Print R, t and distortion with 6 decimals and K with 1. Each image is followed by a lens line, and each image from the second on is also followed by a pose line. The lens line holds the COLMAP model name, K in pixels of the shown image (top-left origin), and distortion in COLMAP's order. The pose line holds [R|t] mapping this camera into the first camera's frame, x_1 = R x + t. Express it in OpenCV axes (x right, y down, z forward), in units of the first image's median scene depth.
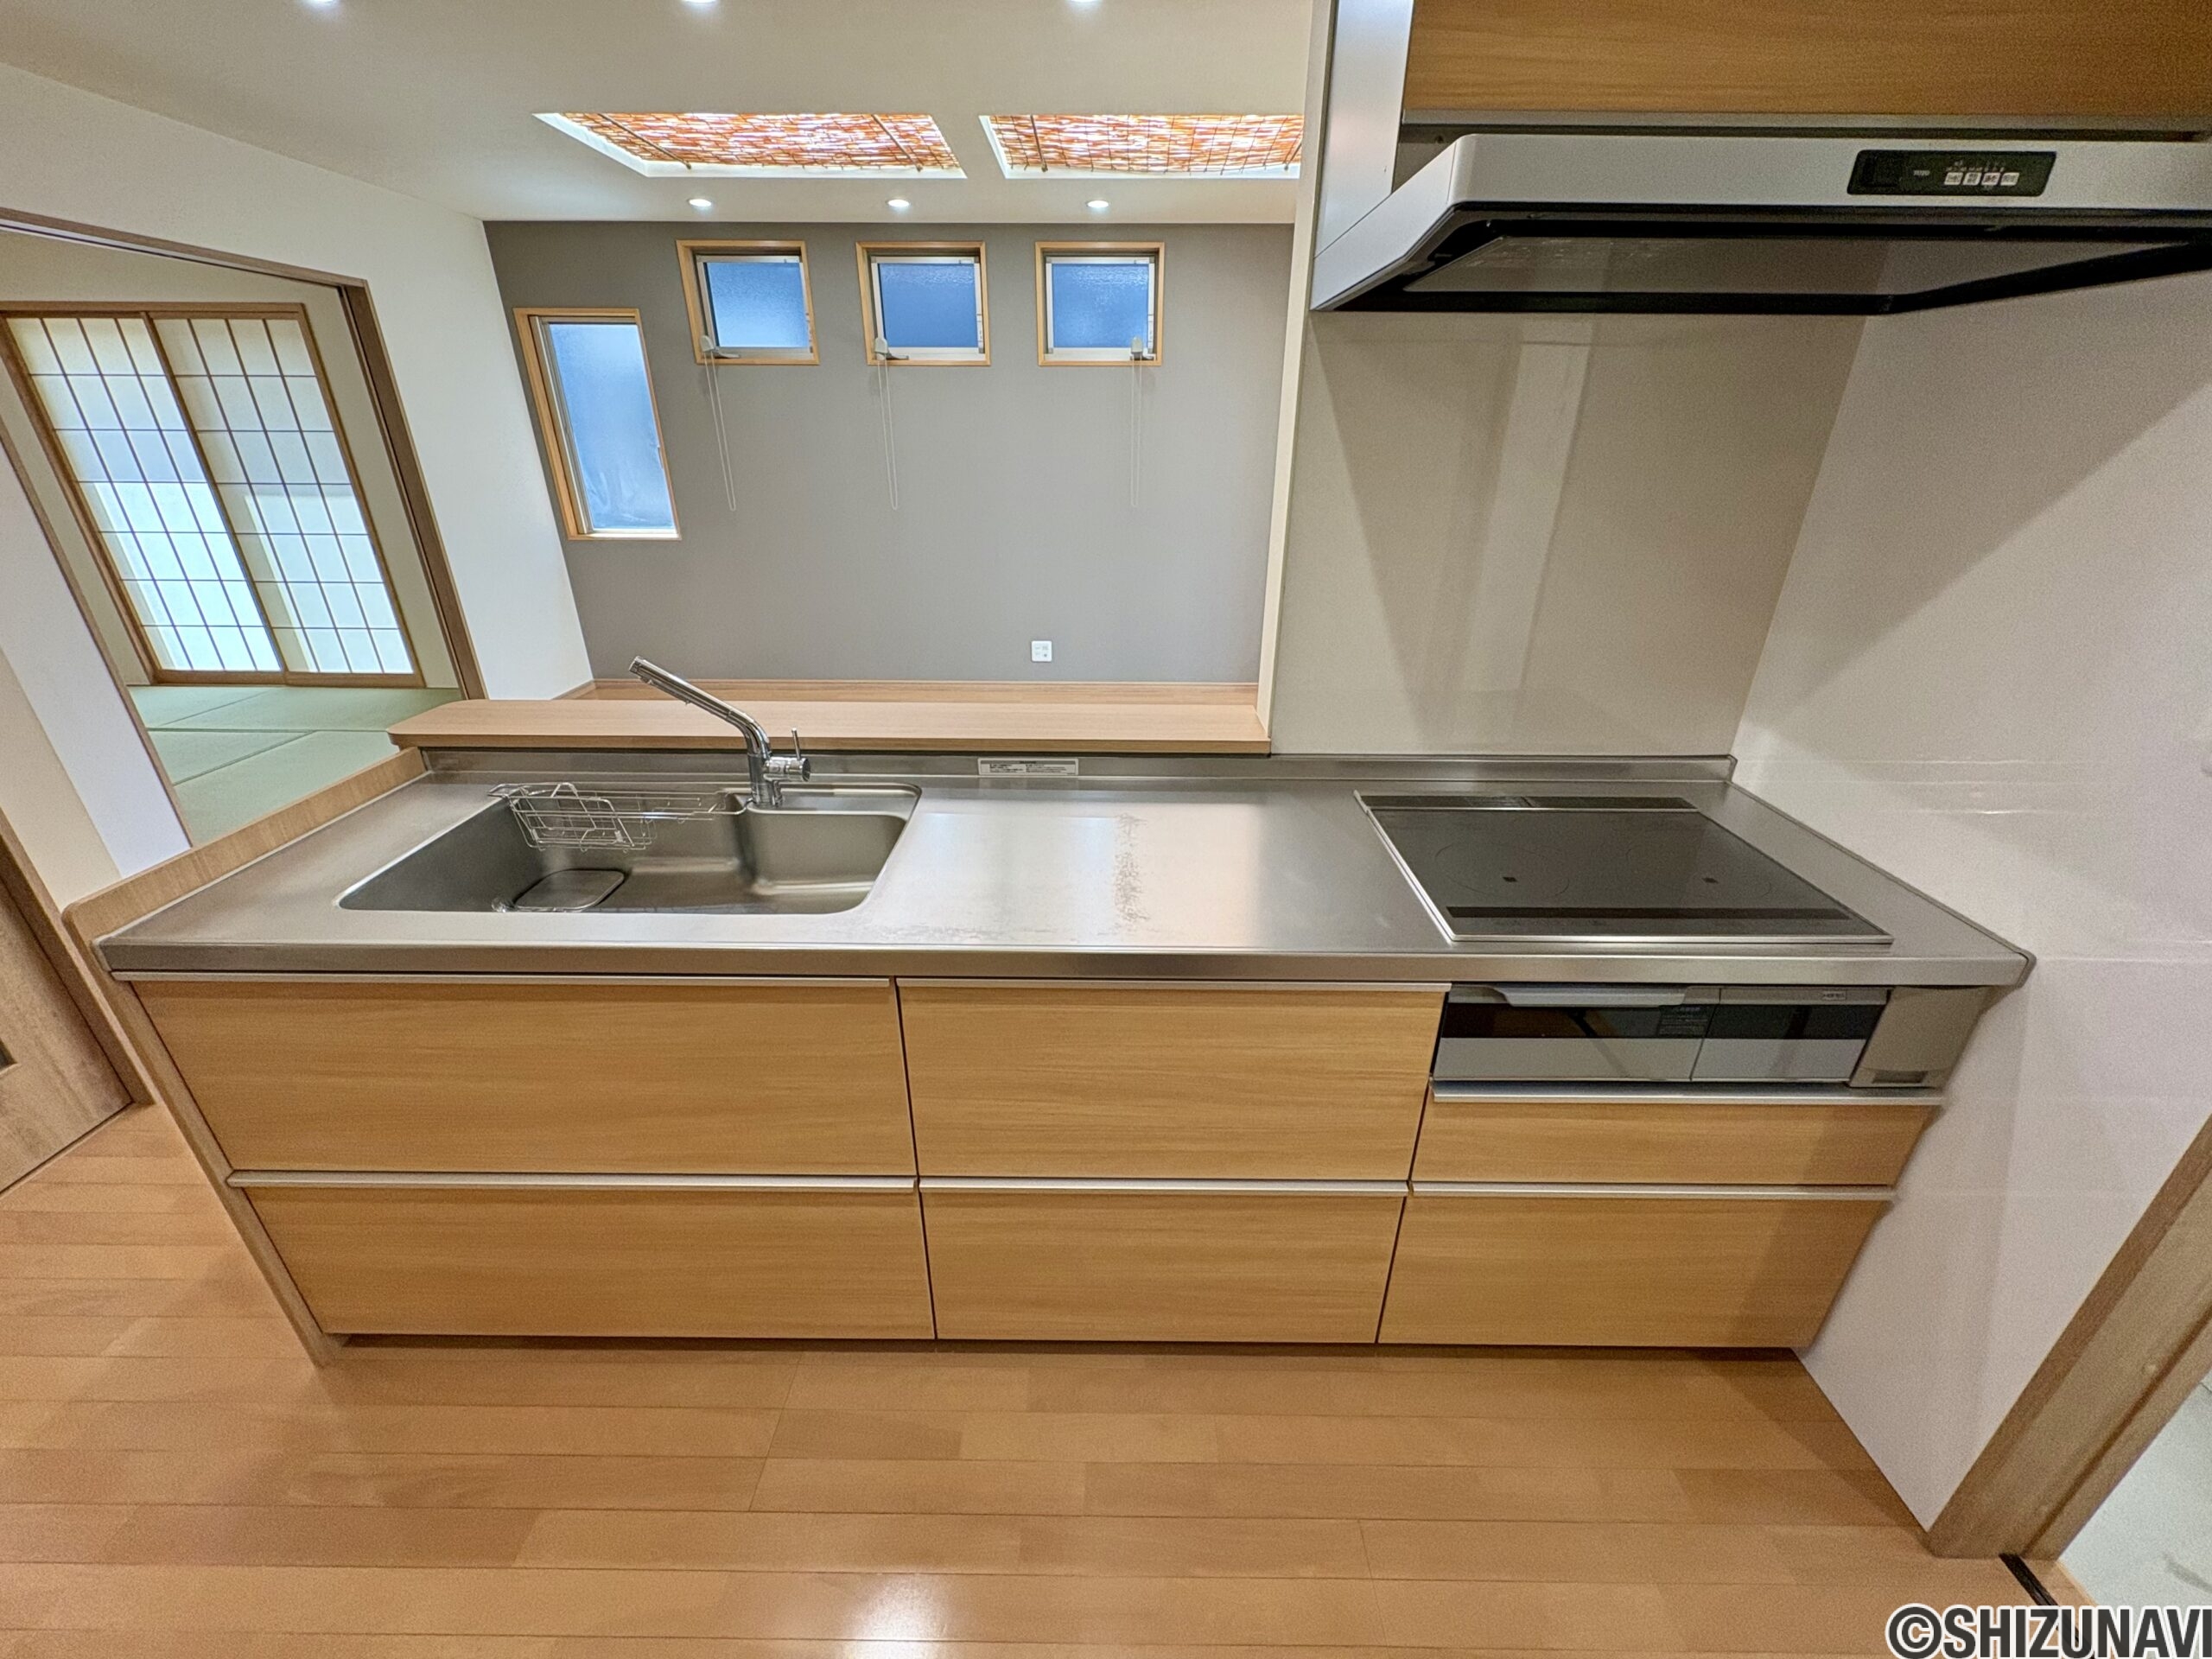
lens RADIAL K [[877.0, 0, 1111.3], [0, 877.0, 826.6], [0, 0, 1]] dist [-0.000212, -0.000233]
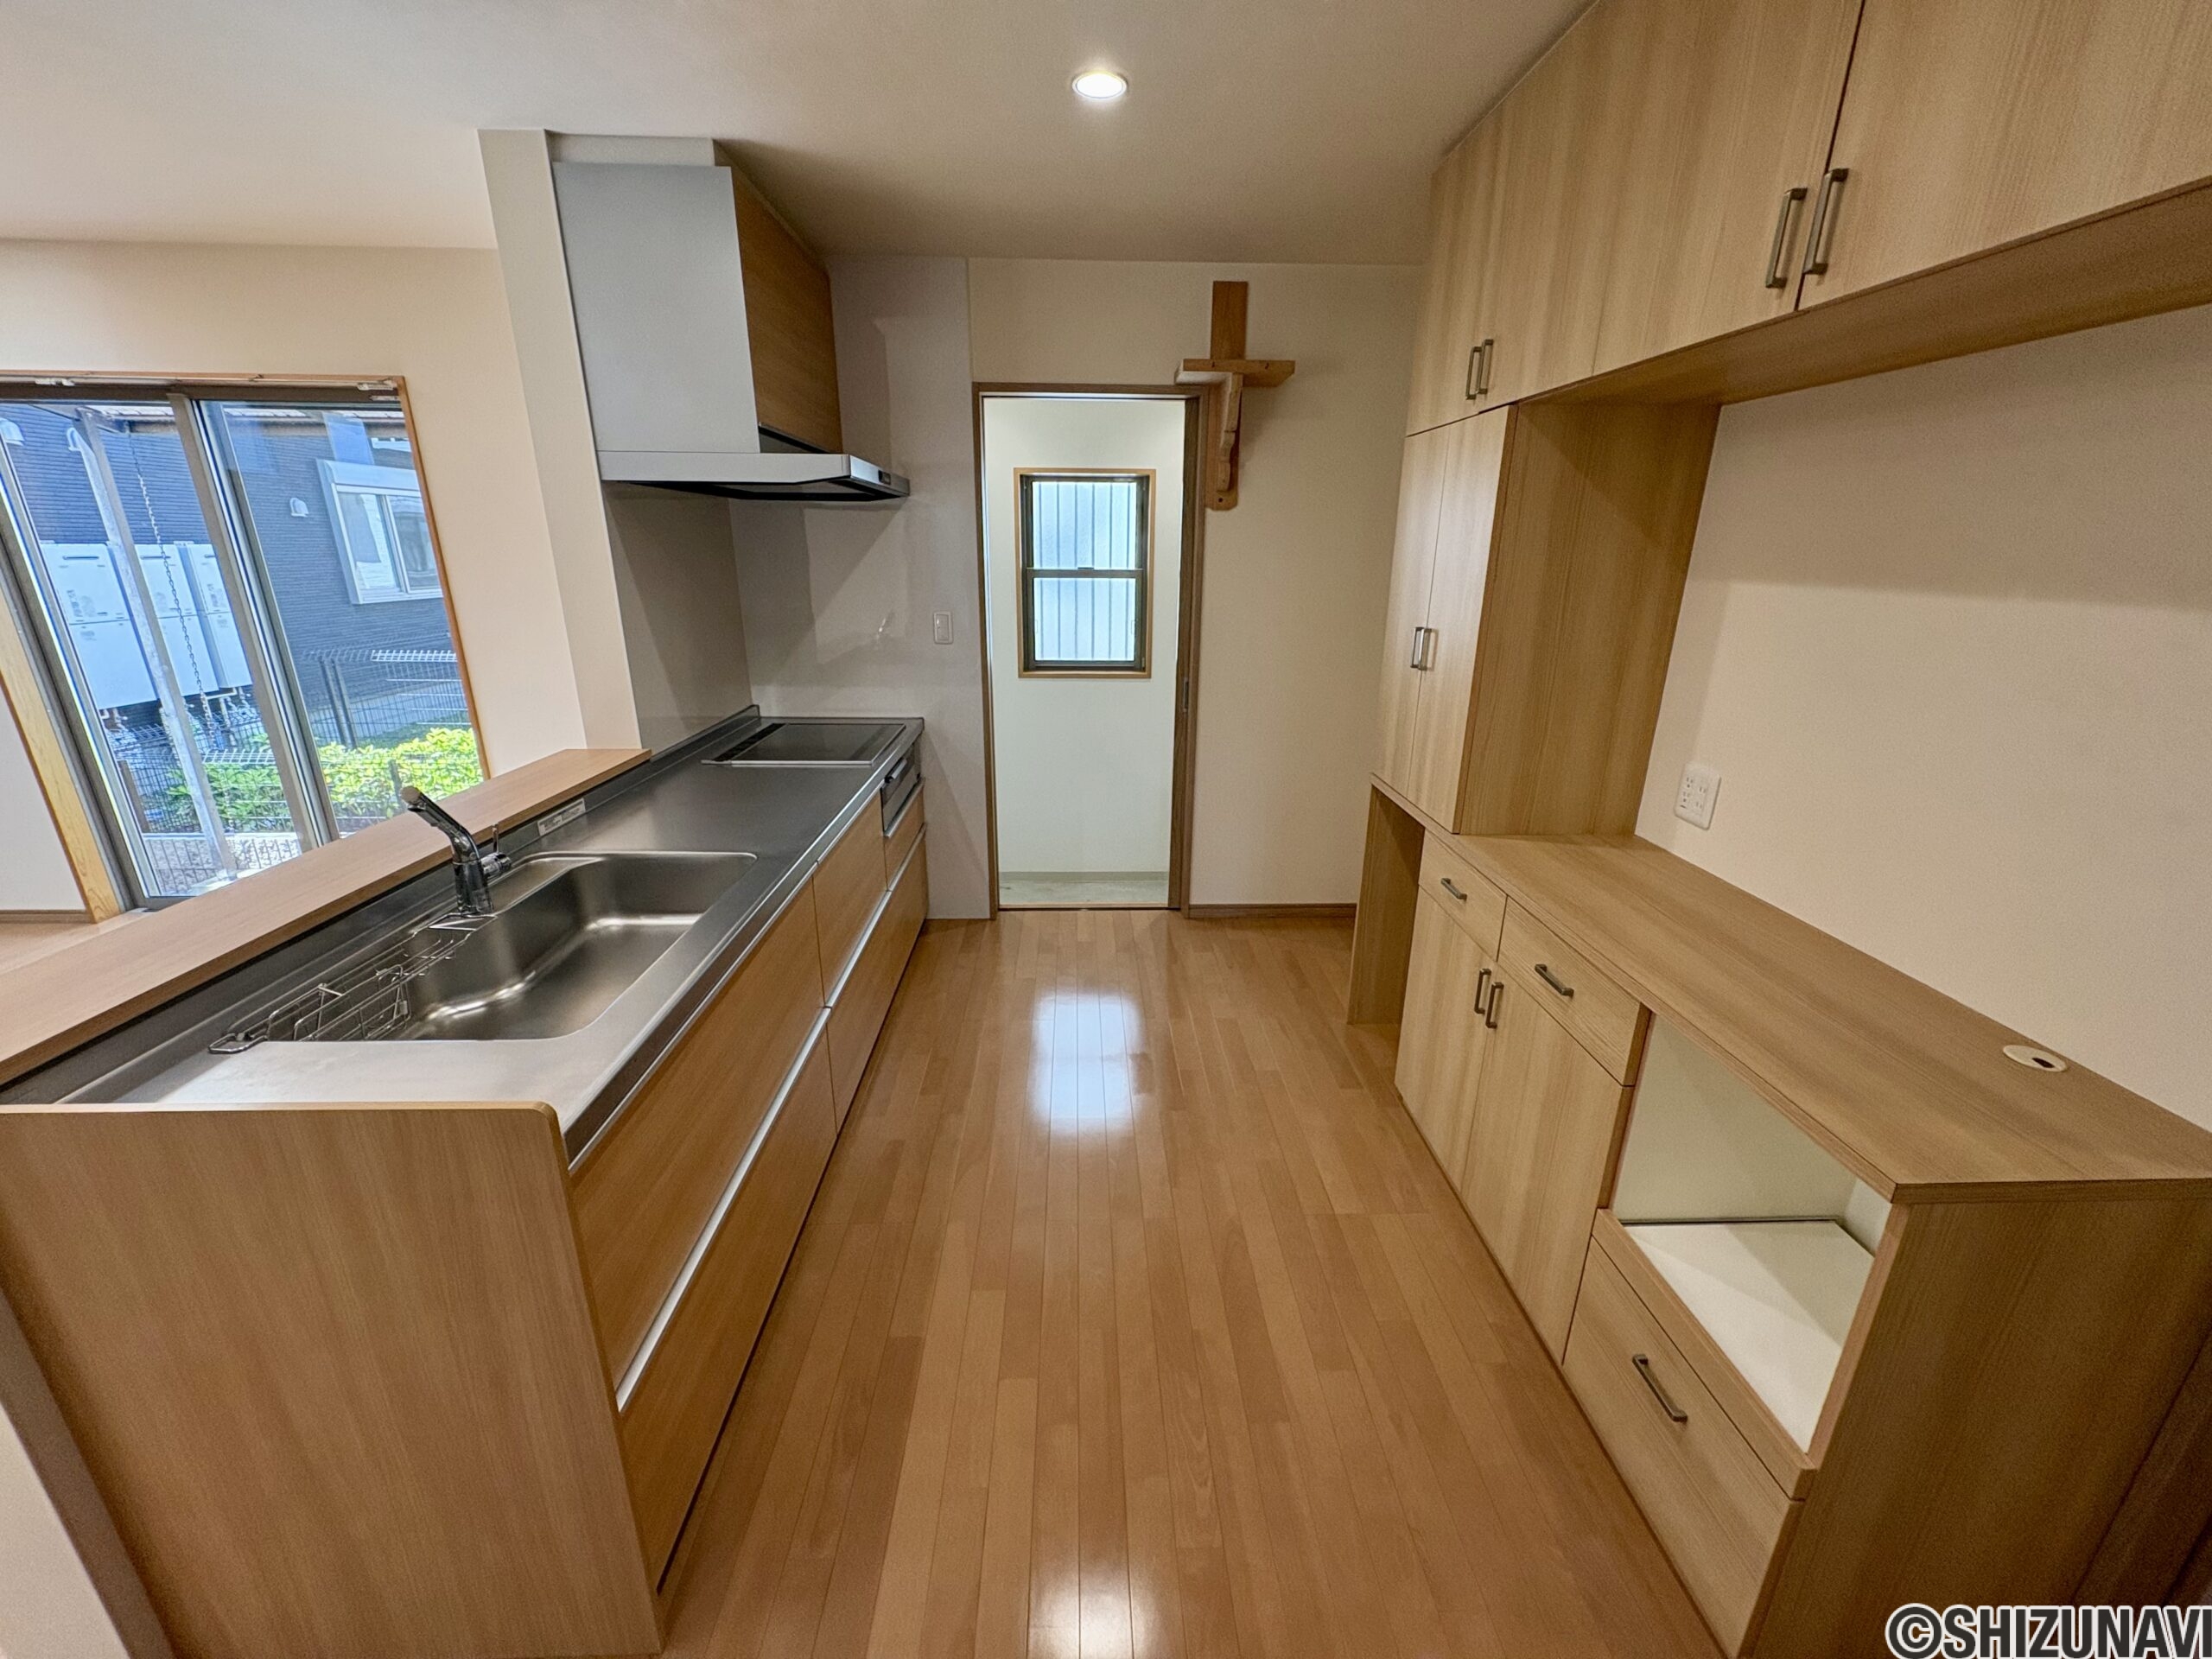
lens RADIAL K [[877.0, 0, 1123.5], [0, 877.0, 823.7], [0, 0, 1]] dist [-0.000212, -0.000233]
pose [[-0.058673, -0.308055, 0.949557, -0.598361], [0.407394, 0.860995, 0.304497, -0.051838], [-0.911366, 0.404710, 0.074983, 0.094111]]
